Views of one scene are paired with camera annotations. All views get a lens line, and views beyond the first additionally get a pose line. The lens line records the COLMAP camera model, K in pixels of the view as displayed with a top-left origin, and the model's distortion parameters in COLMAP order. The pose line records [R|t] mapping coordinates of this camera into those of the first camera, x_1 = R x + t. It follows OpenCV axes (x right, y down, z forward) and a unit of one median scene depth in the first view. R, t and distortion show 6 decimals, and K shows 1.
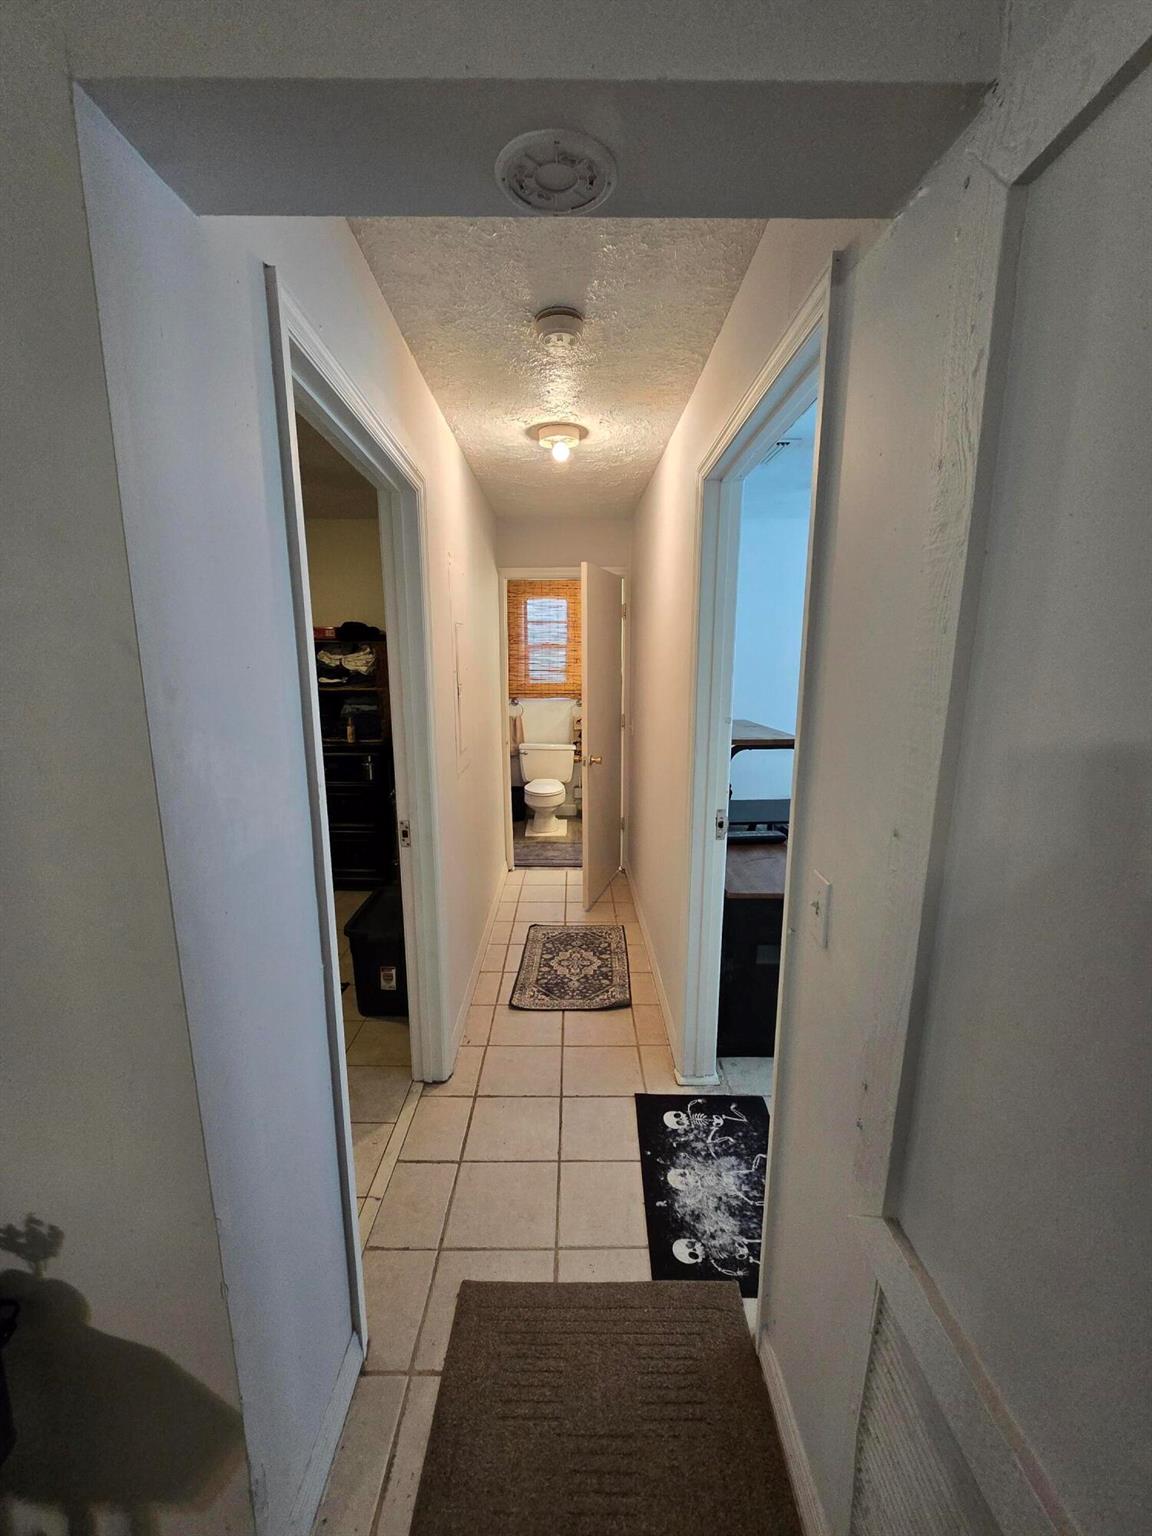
lens RADIAL K [[624.9, 0, 574.6], [0, 624.9, 764.9], [0, 0, 1]] dist [-0.007794, 0.002576]
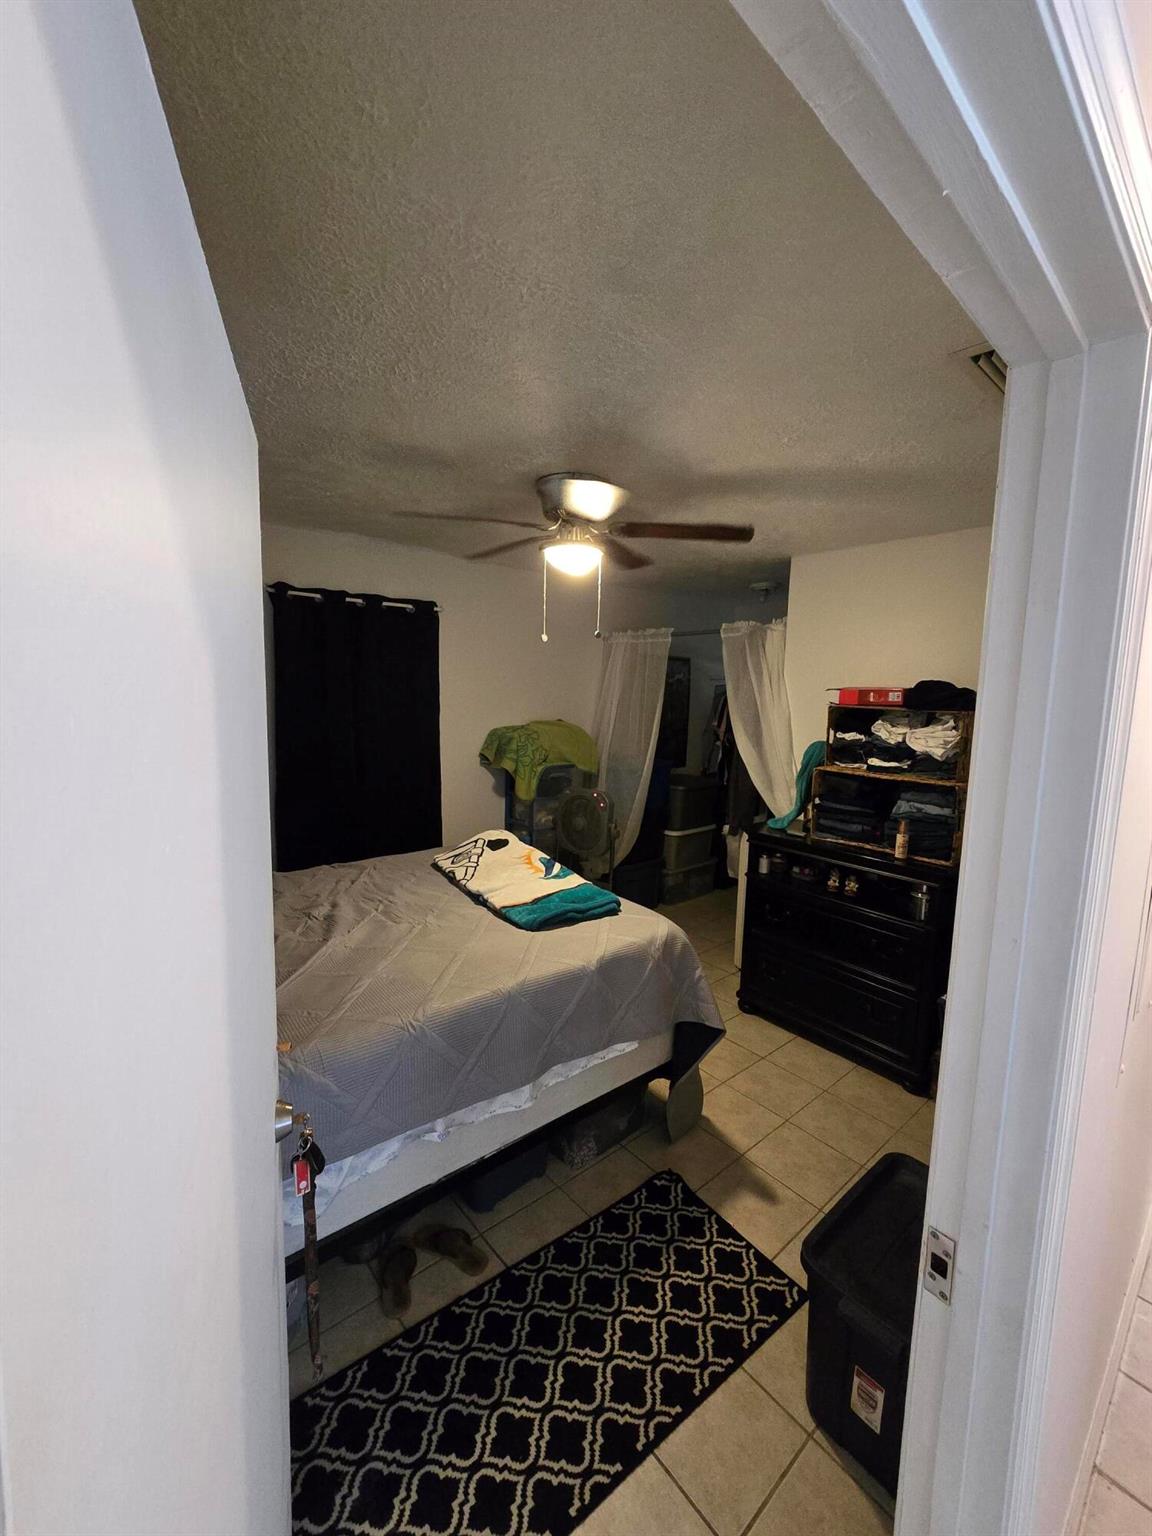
lens RADIAL K [[624.9, 0, 571.1], [0, 624.9, 763.0], [0, 0, 1]] dist [-0.007794, 0.002576]
pose [[0.638839, 0.114024, -0.760844, -0.082791], [-0.164341, 0.986355, 0.009832, -0.084616], [0.751583, 0.118757, 0.648861, 0.280796]]
